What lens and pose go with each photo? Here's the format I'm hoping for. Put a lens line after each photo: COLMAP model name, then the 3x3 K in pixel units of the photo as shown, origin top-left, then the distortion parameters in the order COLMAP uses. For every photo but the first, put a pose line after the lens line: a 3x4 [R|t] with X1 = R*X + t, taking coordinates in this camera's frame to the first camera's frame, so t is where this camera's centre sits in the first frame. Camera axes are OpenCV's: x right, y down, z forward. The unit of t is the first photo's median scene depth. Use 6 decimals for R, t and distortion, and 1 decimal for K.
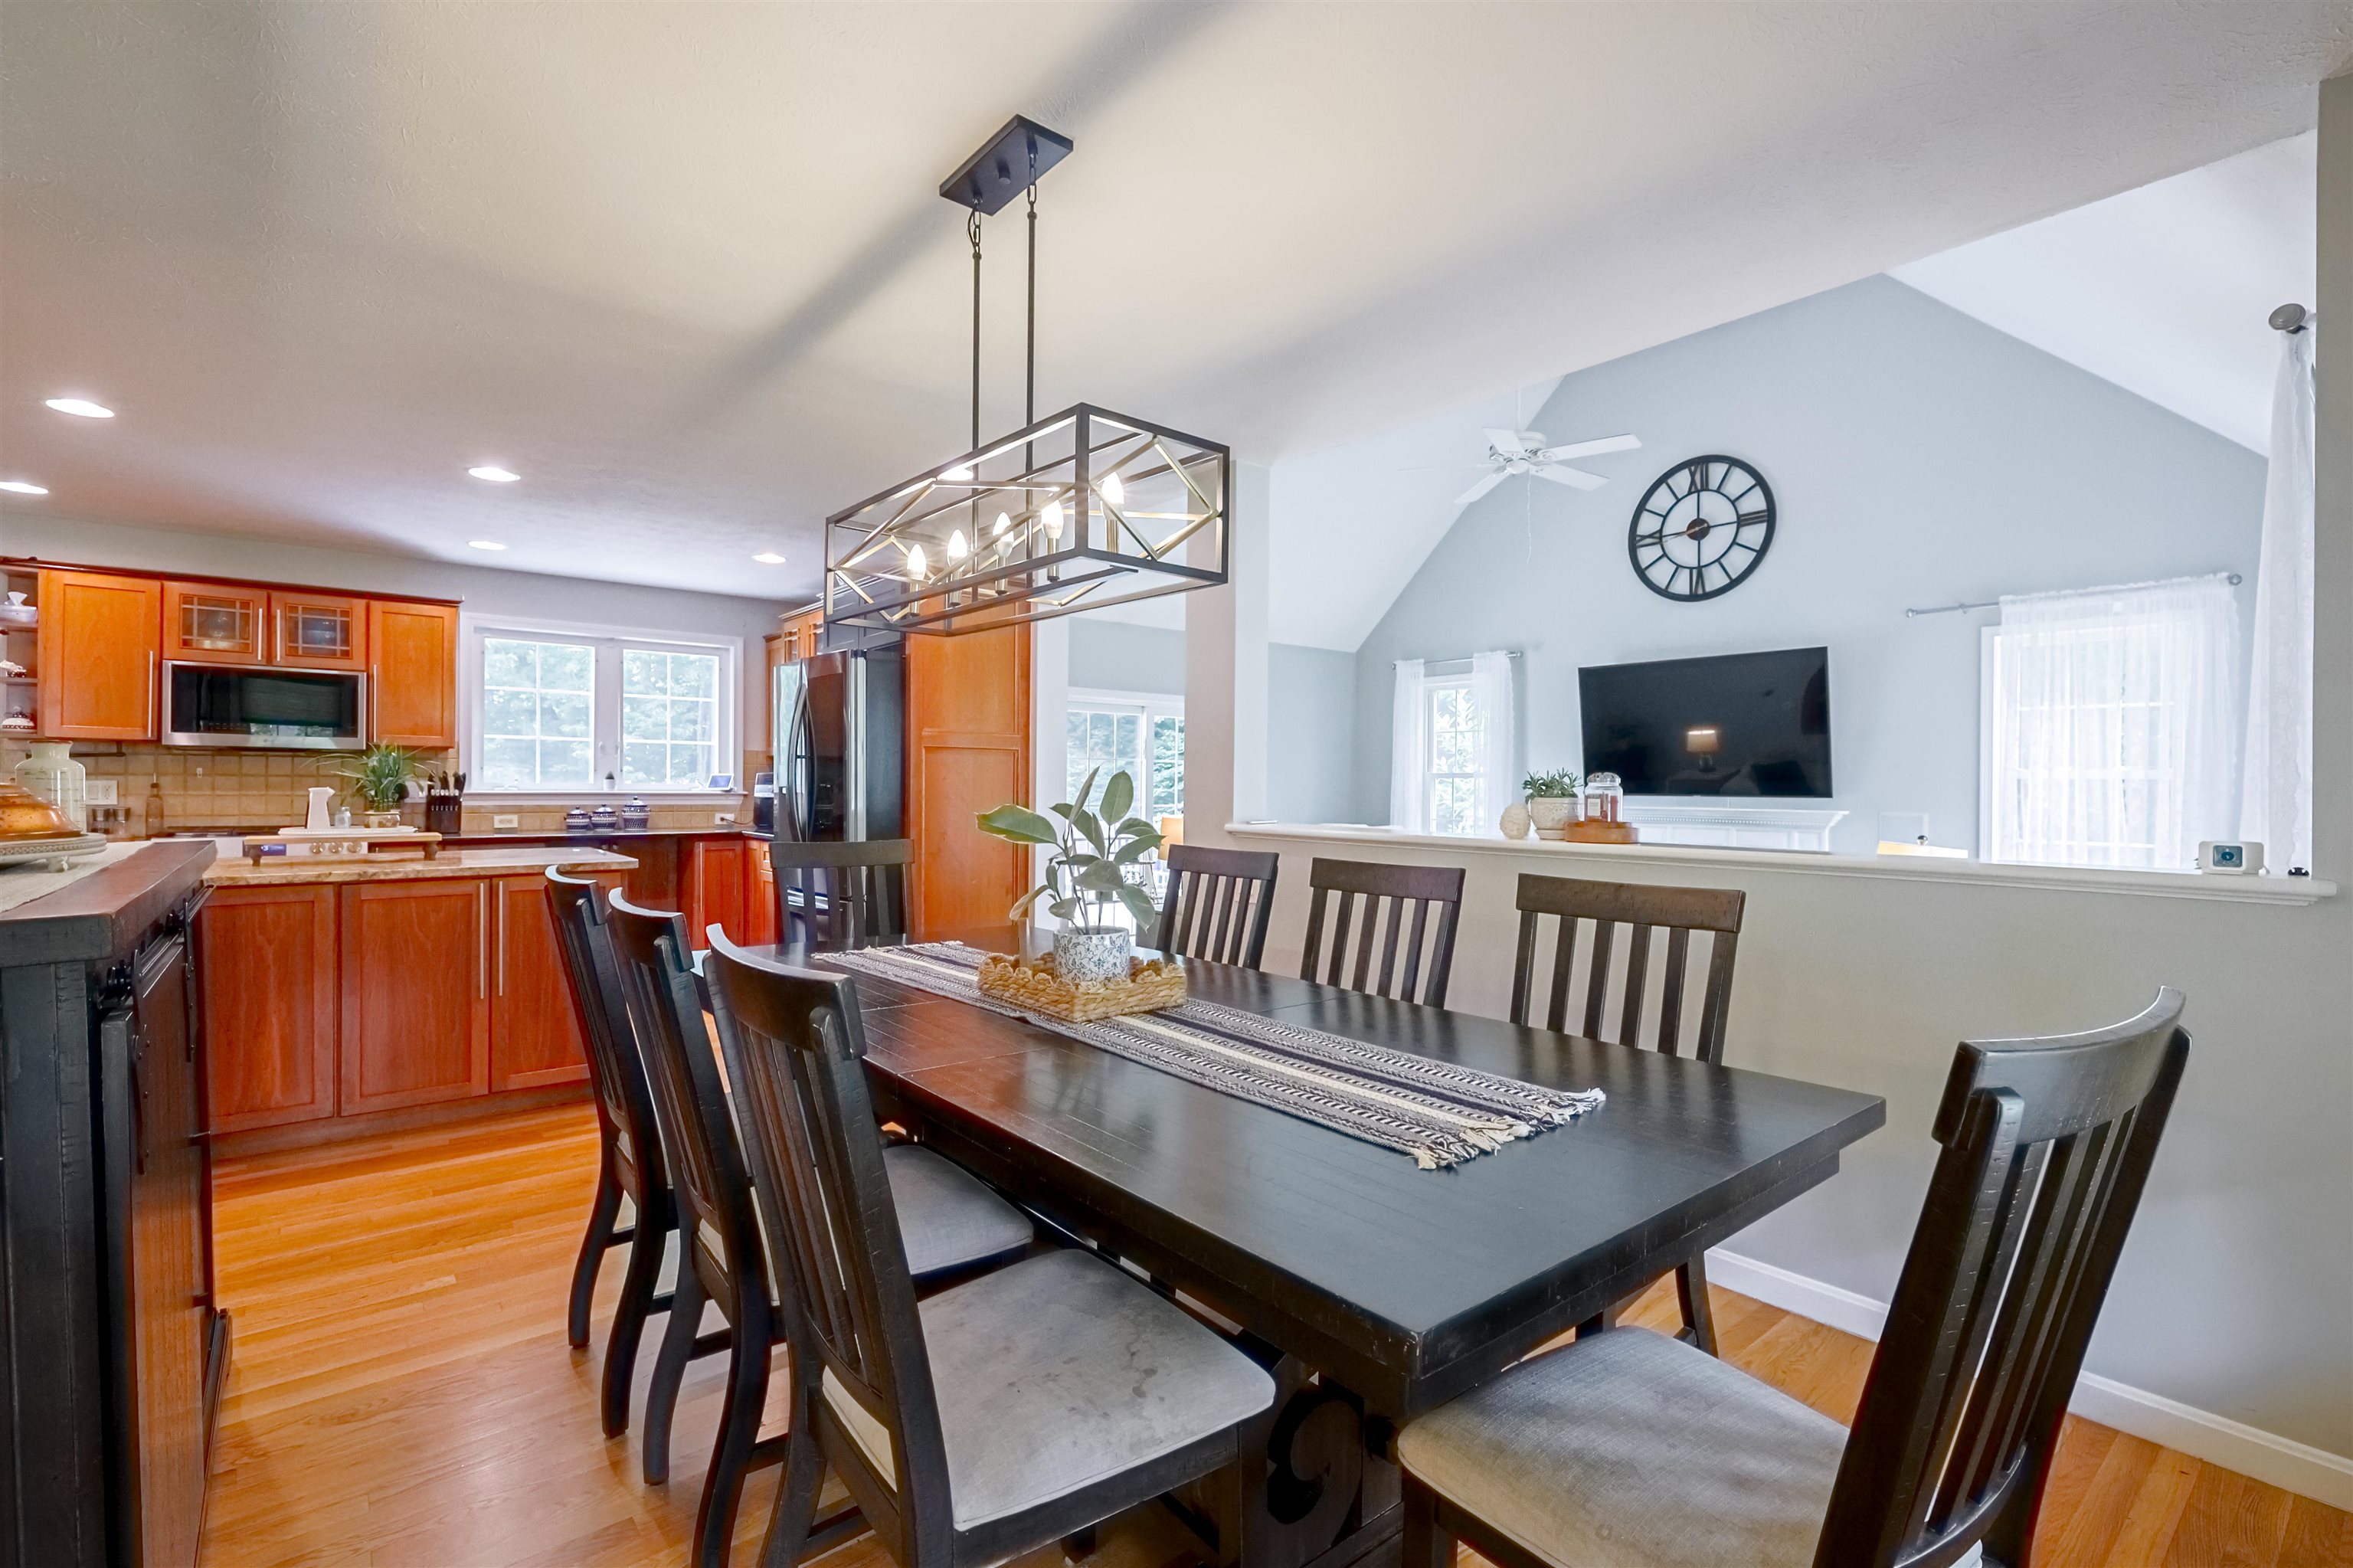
lens RADIAL K [[1069.6, 0, 1177.4], [0, 1069.6, 792.4], [0, 0, 1]] dist [-0.001175, 0.000901]
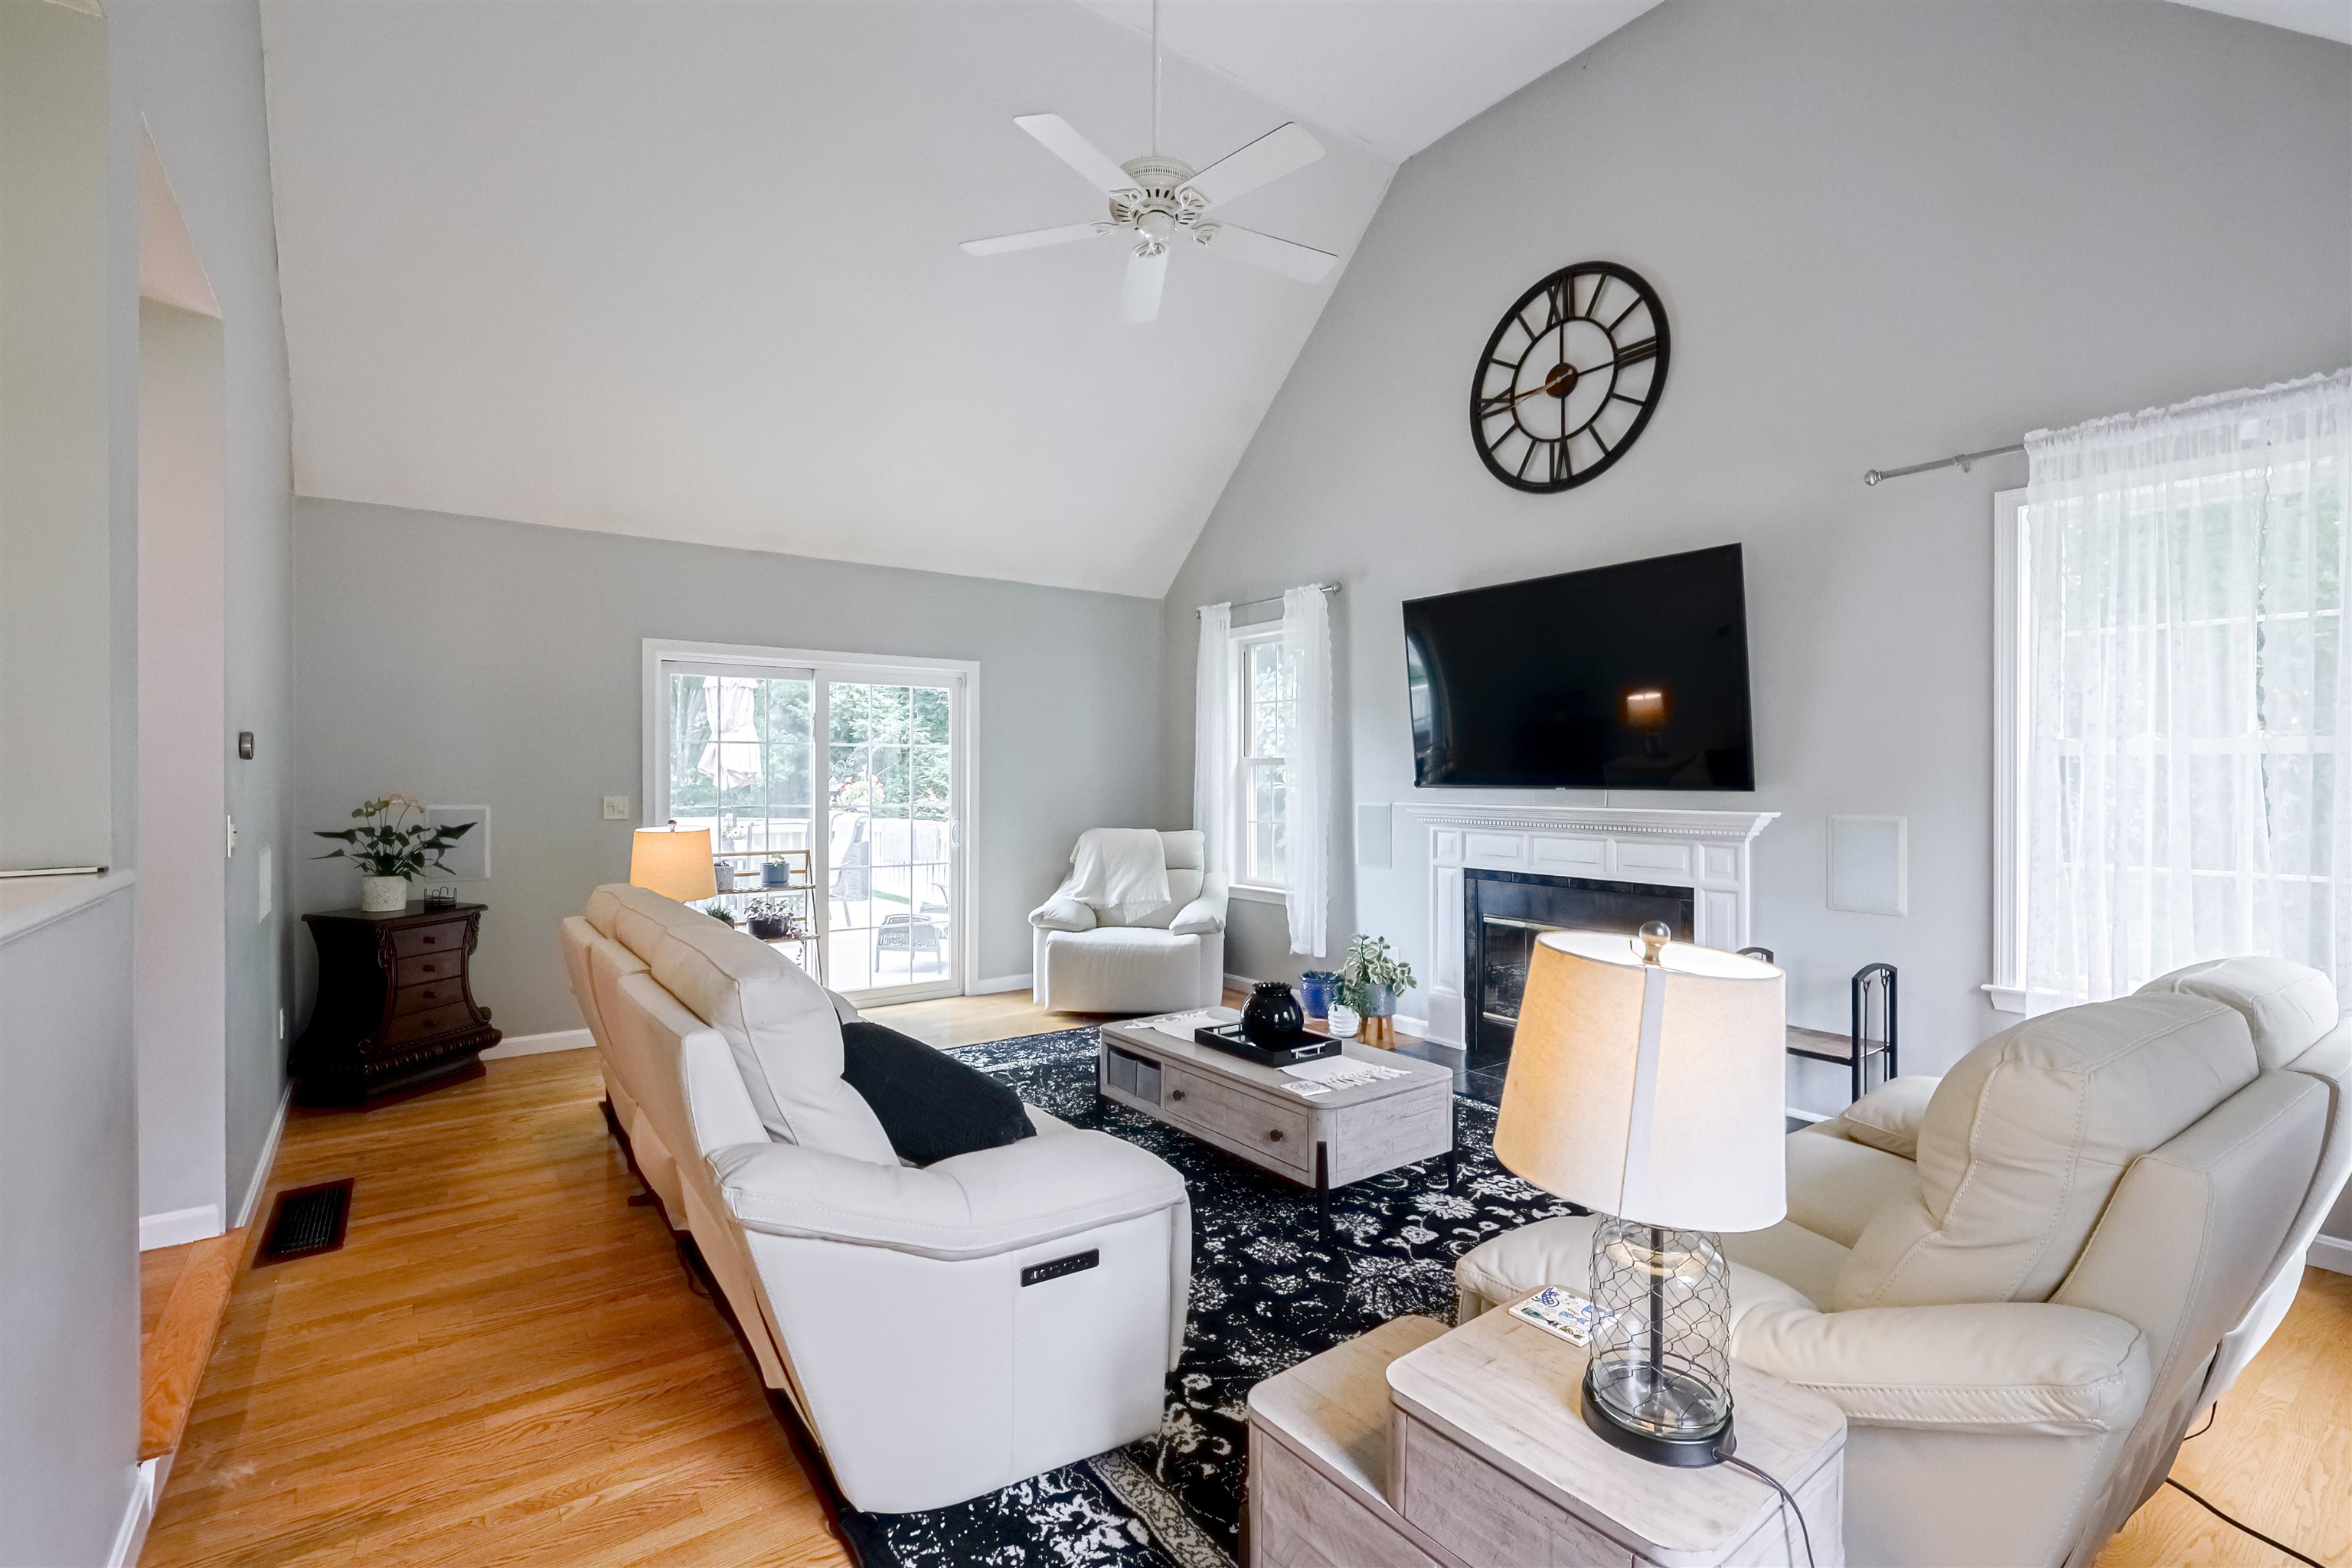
lens RADIAL K [[1069.1, 0, 1175.6], [0, 1069.1, 779.4], [0, 0, 1]] dist [-0.001175, 0.000901]
pose [[0.998809, 0.001002, -0.048773, 0.286196], [-0.001547, 0.999937, -0.011133, 0.005300], [0.048759, 0.011195, 0.998748, 0.341898]]
